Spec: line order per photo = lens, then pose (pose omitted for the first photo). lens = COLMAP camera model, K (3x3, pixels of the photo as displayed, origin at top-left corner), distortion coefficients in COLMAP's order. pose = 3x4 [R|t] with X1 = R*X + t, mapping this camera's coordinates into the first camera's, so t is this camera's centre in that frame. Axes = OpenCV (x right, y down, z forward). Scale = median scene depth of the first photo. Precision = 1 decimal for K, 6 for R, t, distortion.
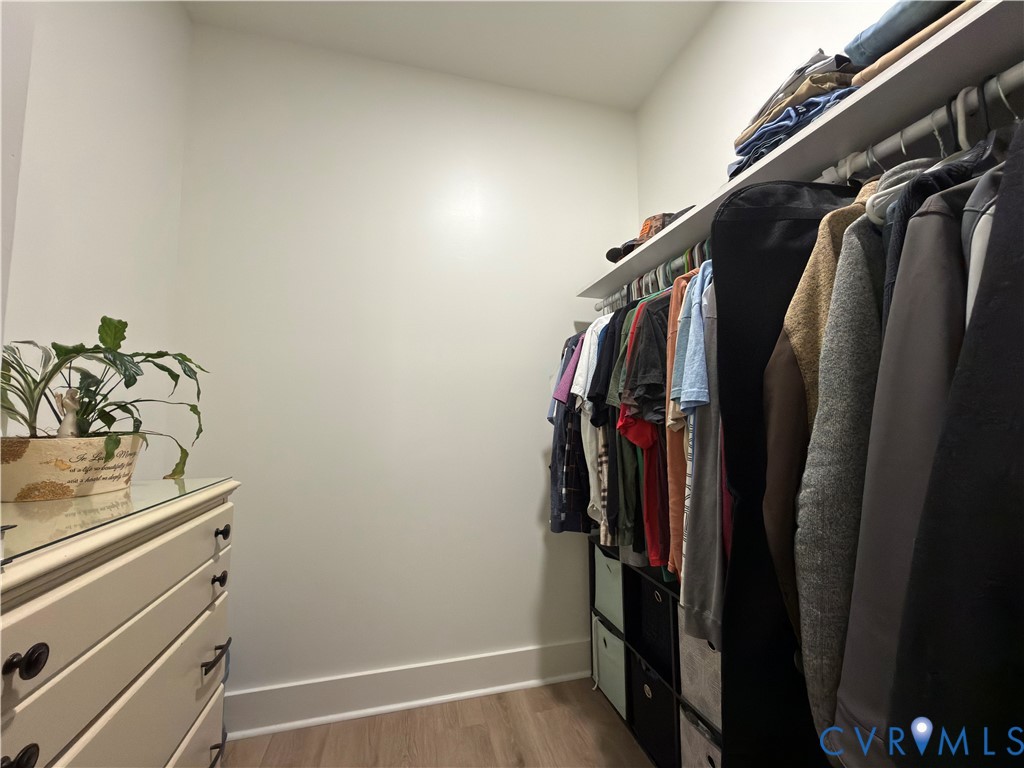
lens RADIAL K [[408.6, 0, 512.0], [0, 408.6, 384.0], [0, 0, 1]] dist [-0.002416, -0.000067]
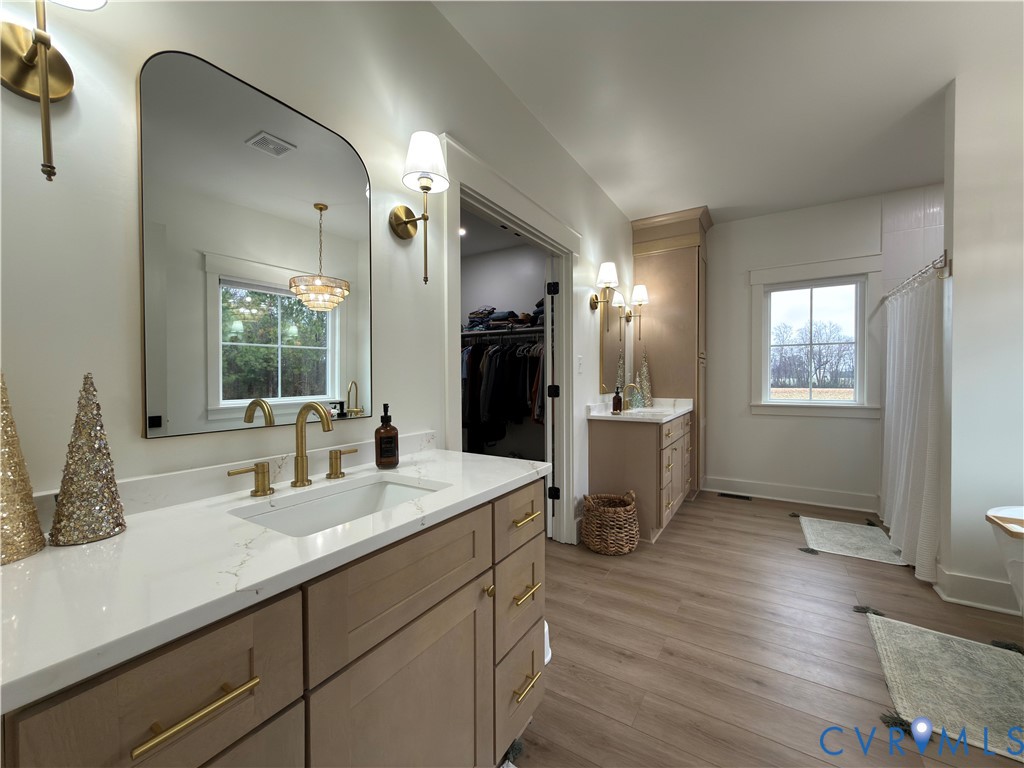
lens RADIAL K [[408.6, 0, 512.0], [0, 408.6, 384.0], [0, 0, 1]] dist [-0.002416, -0.000067]
pose [[0.730715, -0.006644, 0.682651, -1.729781], [-0.055476, 0.996068, 0.069077, -0.176023], [-0.680425, -0.088347, 0.727473, -2.095401]]
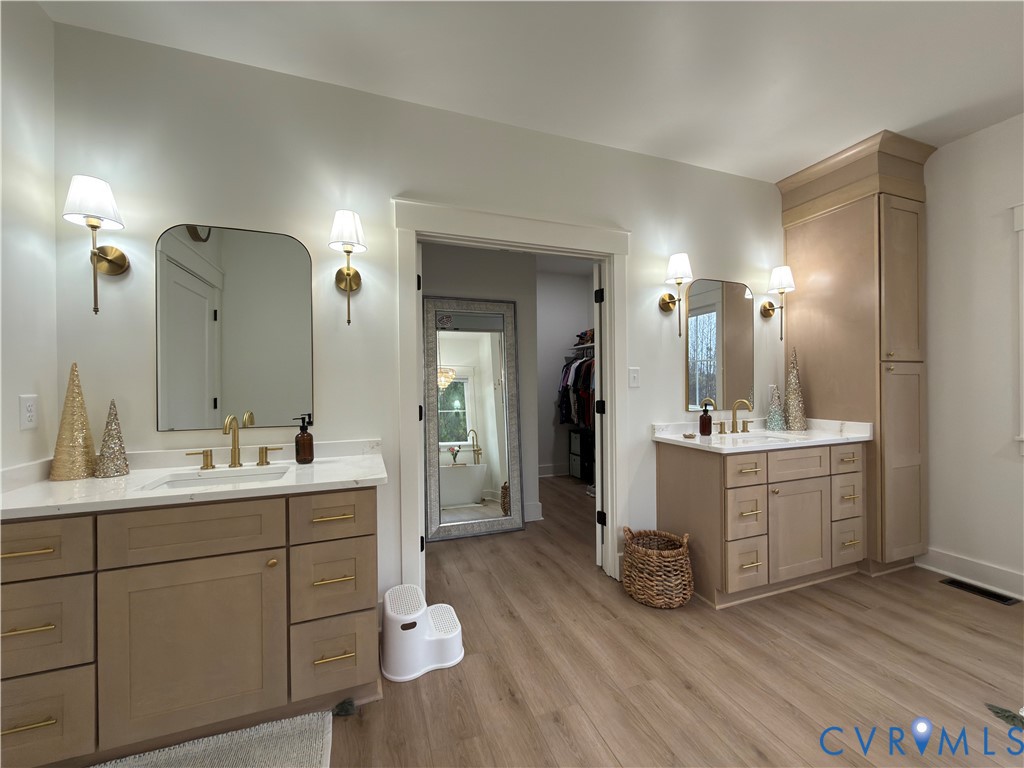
lens RADIAL K [[406.1, 0, 512.0], [0, 406.1, 384.0], [0, 0, 1]] dist [-0.000414, 0.000251]
pose [[0.995392, -0.001553, 0.095881, -0.705938], [-0.006008, 0.996895, 0.078517, -0.266661], [-0.095705, -0.078731, 0.992291, -2.592864]]
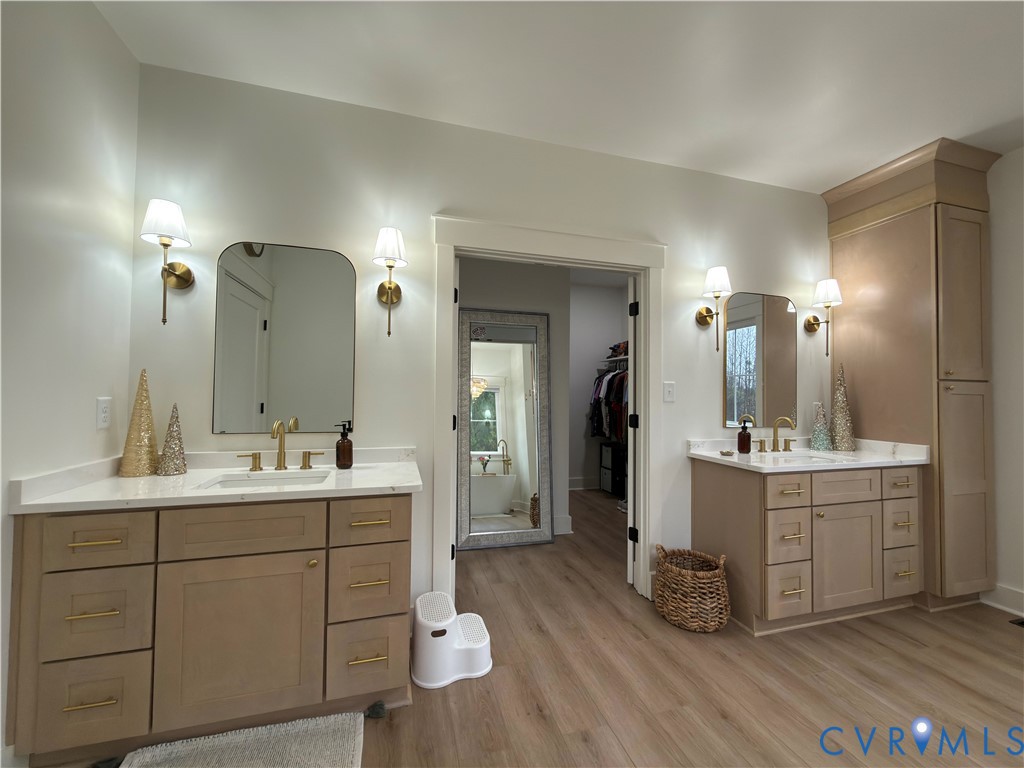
lens RADIAL K [[406.1, 0, 512.0], [0, 406.1, 384.0], [0, 0, 1]] dist [-0.000414, 0.000251]
pose [[0.999578, 0.019396, 0.021629, -0.718560], [-0.020541, 0.998329, 0.054009, -0.273363], [-0.020546, -0.054431, 0.998306, -2.607937]]
